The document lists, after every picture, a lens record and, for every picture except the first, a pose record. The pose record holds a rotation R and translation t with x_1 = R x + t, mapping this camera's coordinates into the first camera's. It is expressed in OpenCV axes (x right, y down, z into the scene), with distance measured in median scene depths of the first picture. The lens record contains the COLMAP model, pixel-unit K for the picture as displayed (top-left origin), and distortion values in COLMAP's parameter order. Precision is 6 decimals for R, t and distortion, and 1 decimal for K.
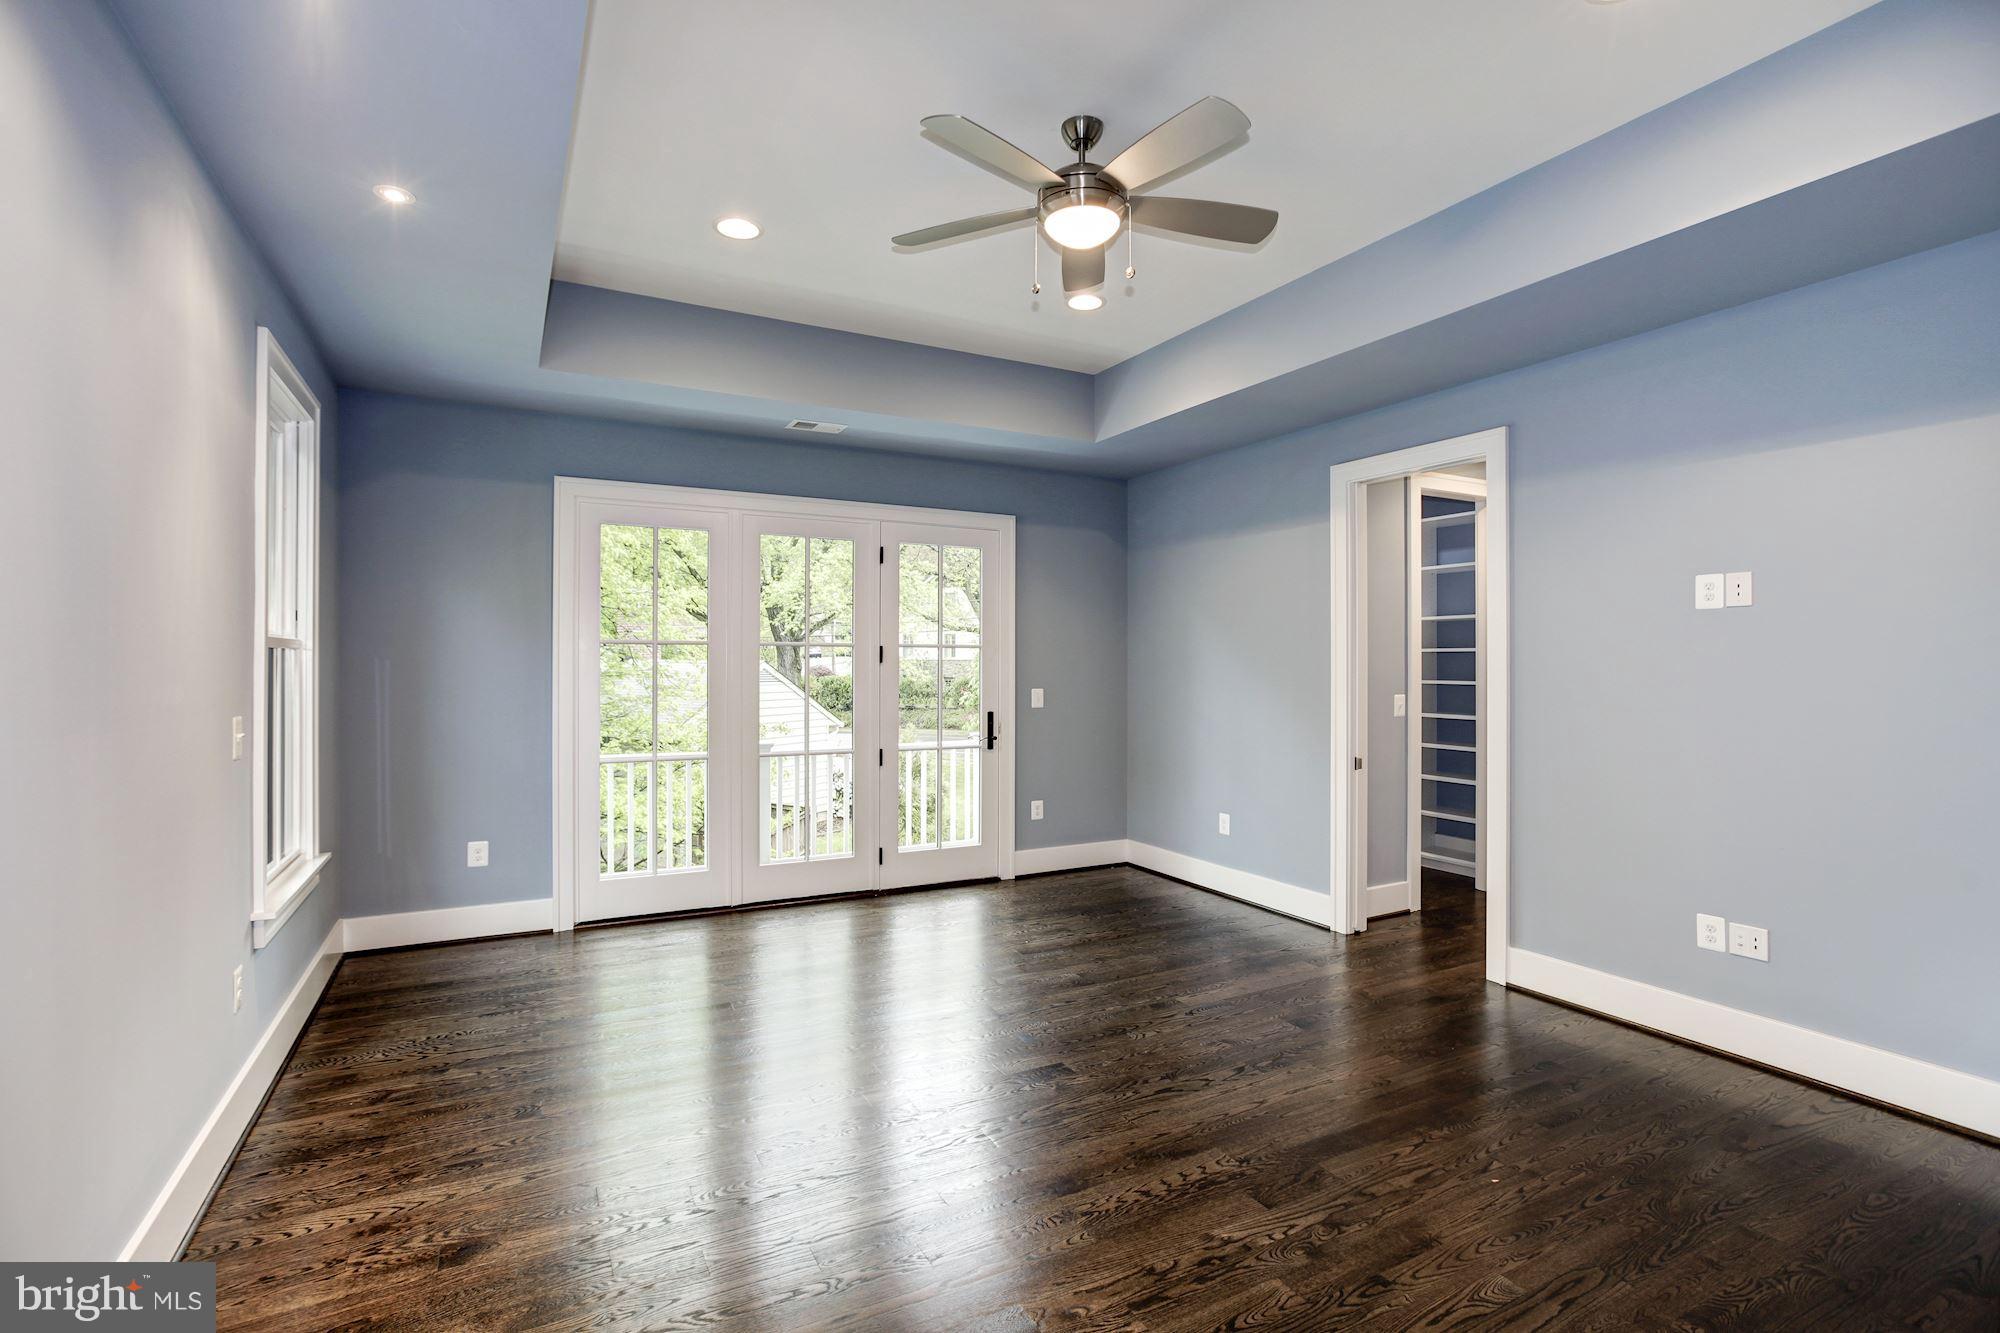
lens RADIAL K [[927.2, 0, 1002.6], [0, 927.2, 669.6], [0, 0, 1]] dist [-0.011715, 0.000387]
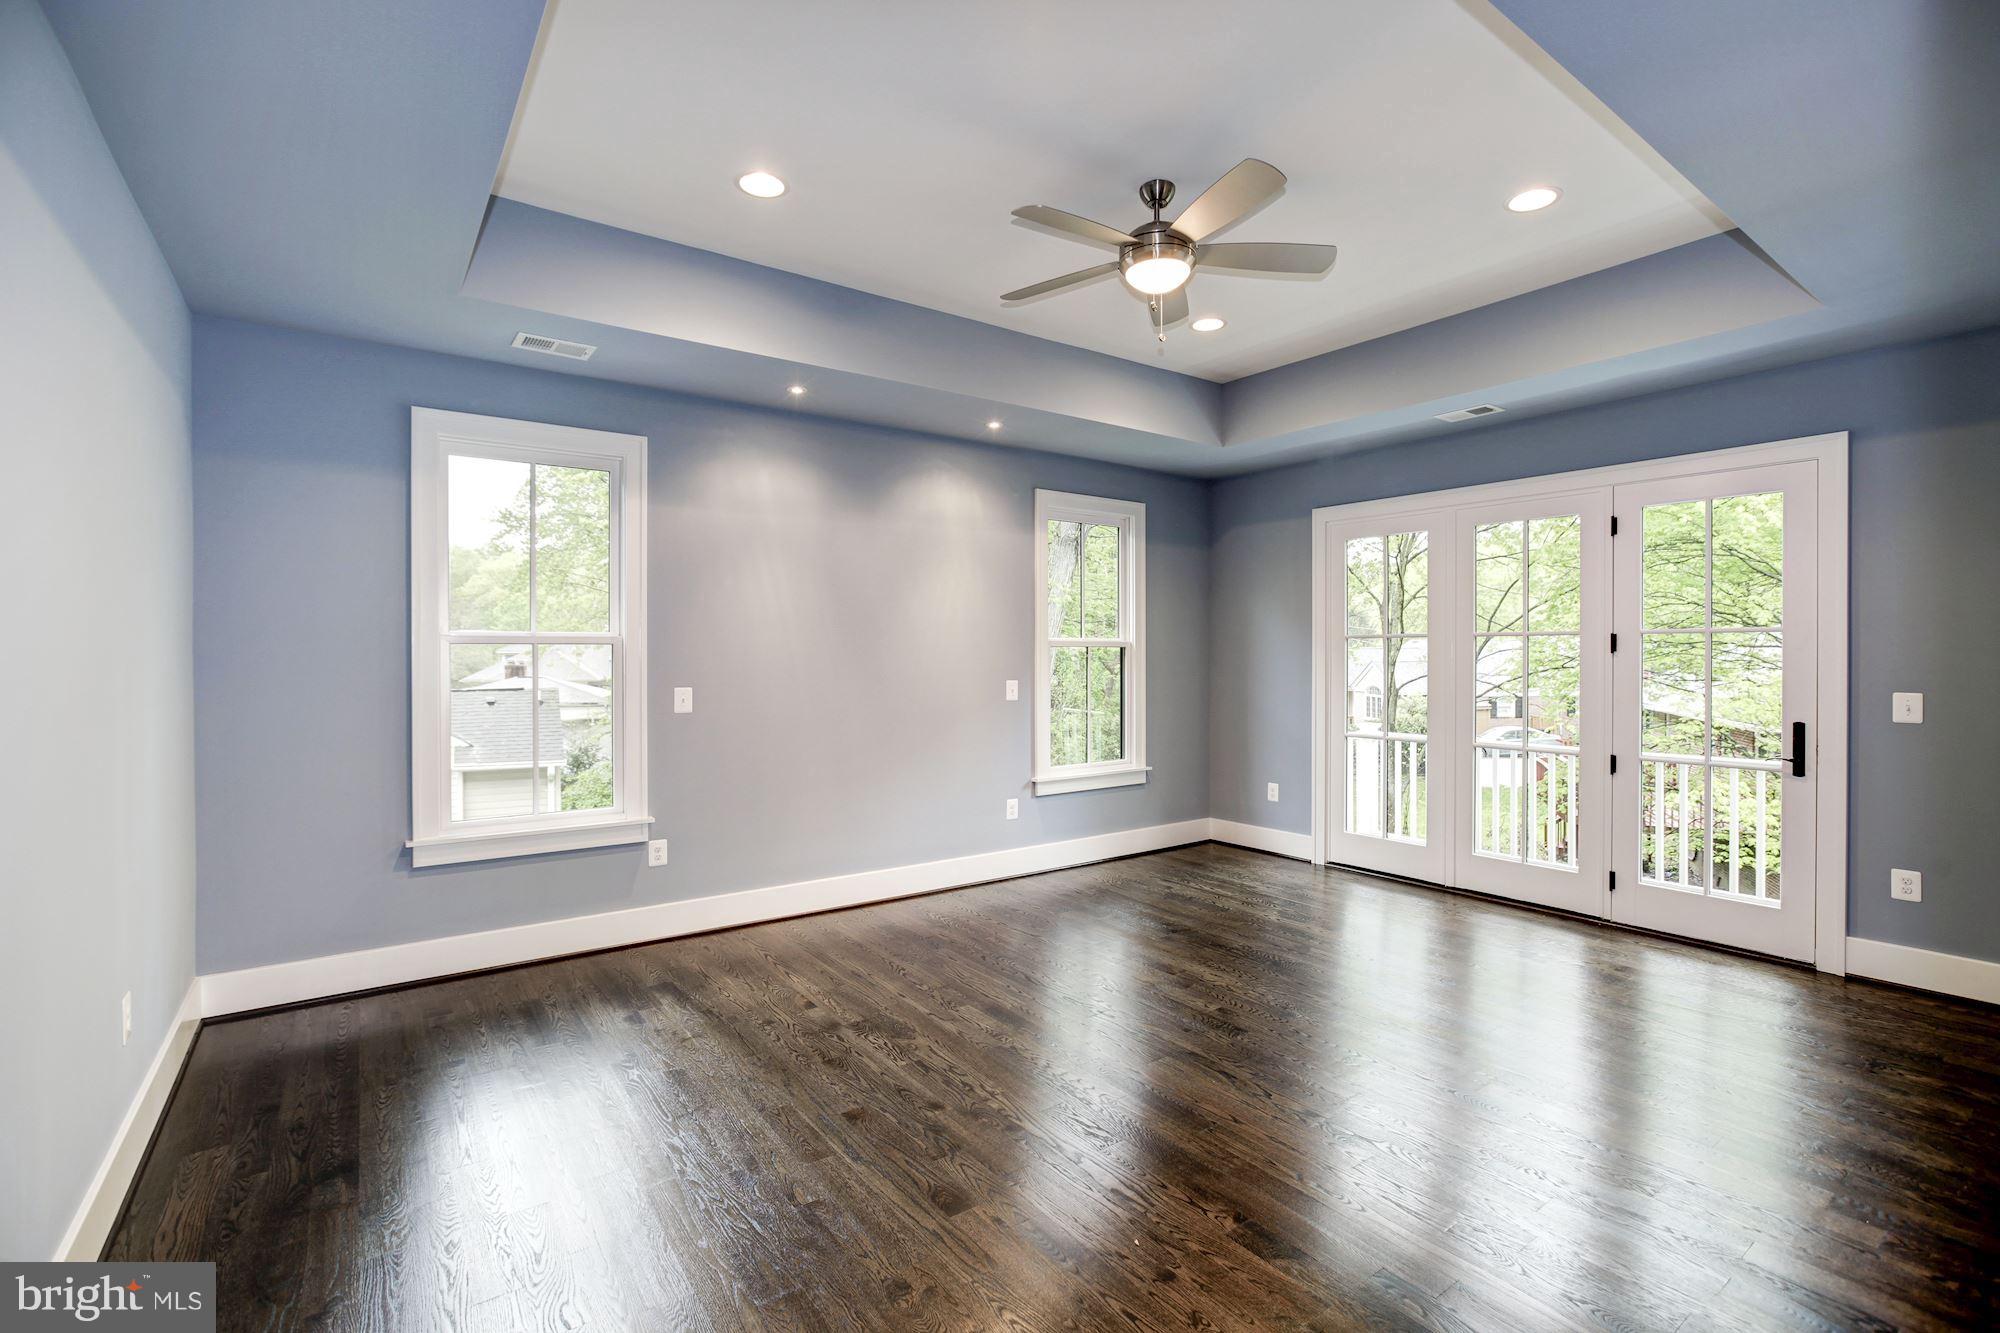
lens RADIAL K [[927.2, 0, 992.3], [0, 927.2, 657.9], [0, 0, 1]] dist [-0.011715, 0.000387]
pose [[0.140113, 0.003814, -0.990128, 0.633668], [-0.004378, 0.999985, 0.003233, -0.003265], [0.990126, 0.003881, 0.140127, 0.327894]]
